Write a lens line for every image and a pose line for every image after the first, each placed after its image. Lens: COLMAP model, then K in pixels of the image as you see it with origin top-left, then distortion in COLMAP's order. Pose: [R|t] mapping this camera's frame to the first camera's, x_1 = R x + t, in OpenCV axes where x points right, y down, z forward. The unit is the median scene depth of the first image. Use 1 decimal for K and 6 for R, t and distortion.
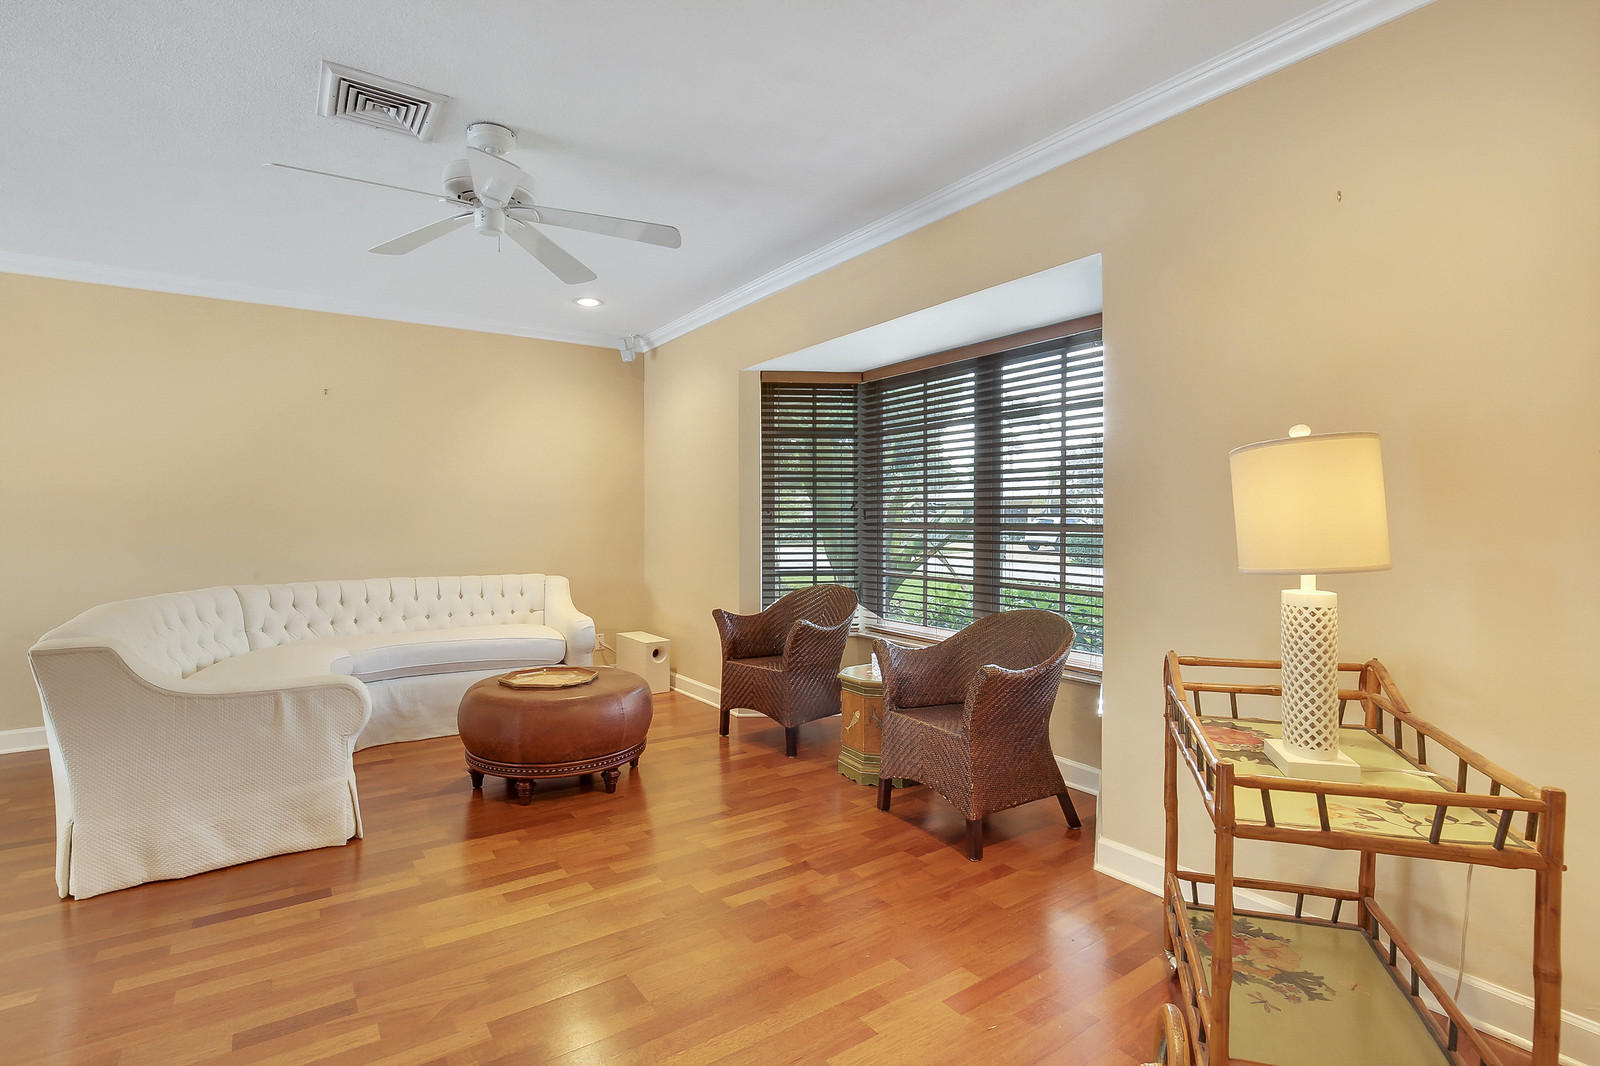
lens RADIAL K [[721.1, 0, 800.0], [0, 721.1, 533.0], [0, 0, 1]] dist [-0.001790, -0.000376]
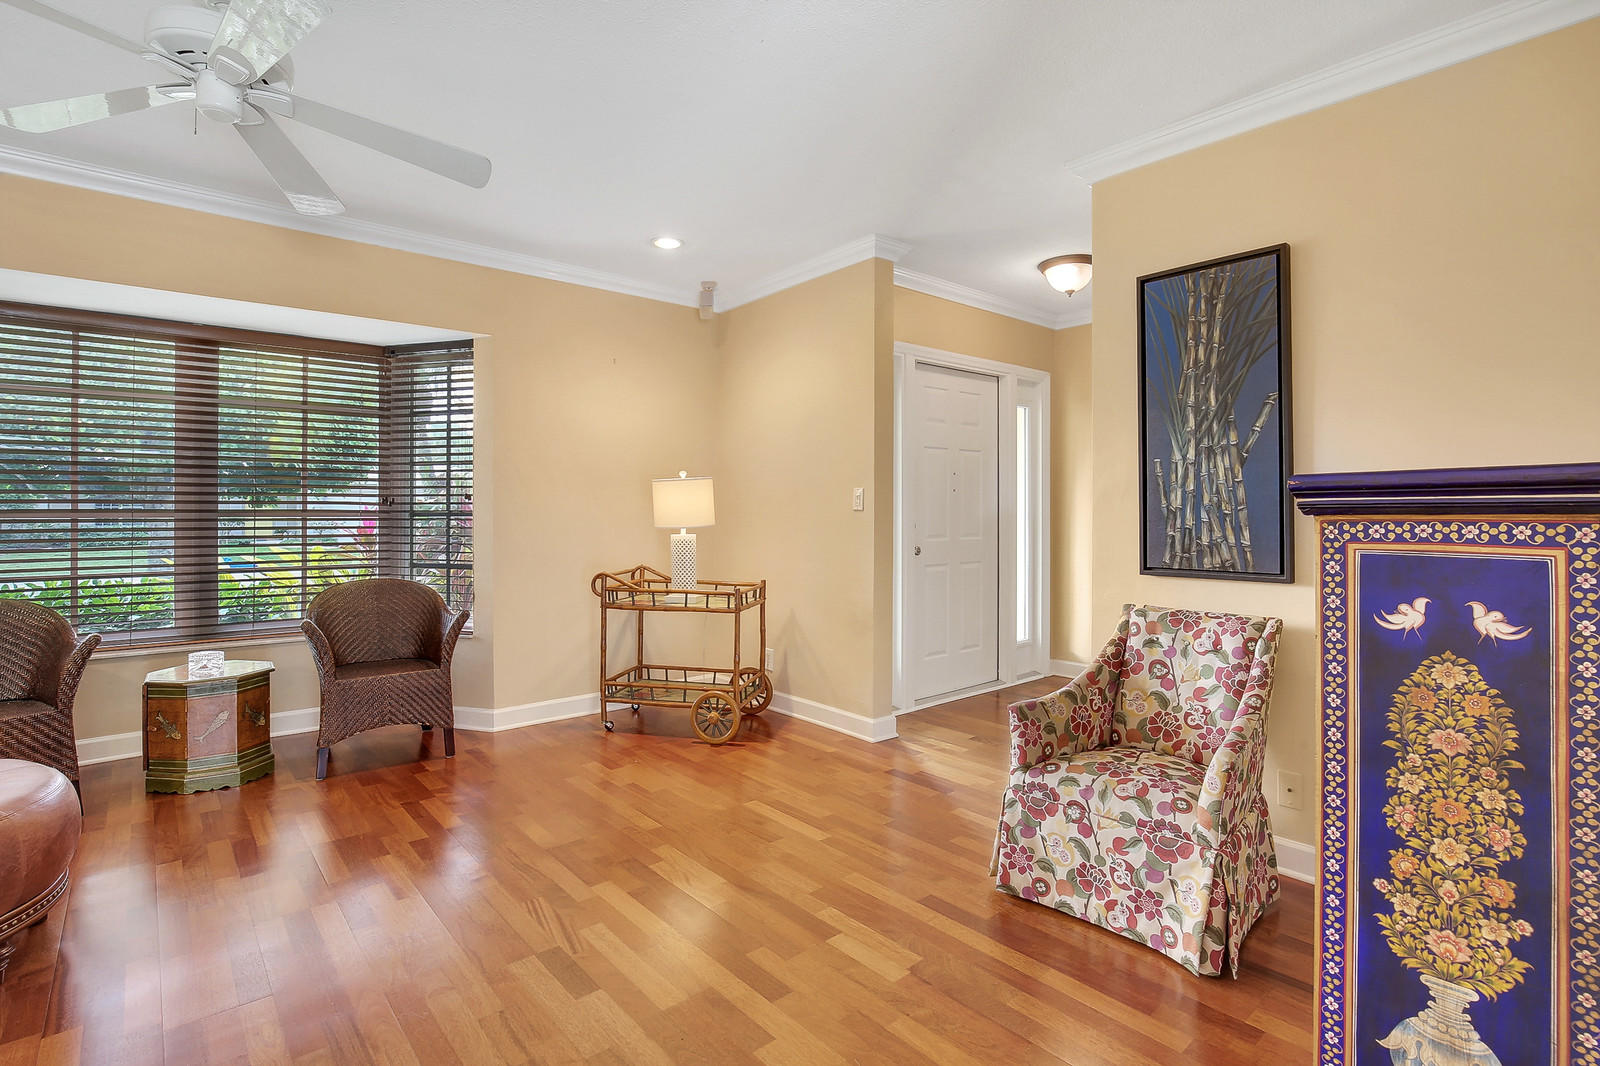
lens RADIAL K [[782.9, 0, 800.0], [0, 782.9, 533.0], [0, 0, 1]] dist [-0.001969, -0.001205]
pose [[-0.139887, -0.009771, 0.990119, -1.853848], [0.005232, 0.999930, 0.010607, 0.036990], [-0.990154, 0.006664, -0.139826, 0.827402]]
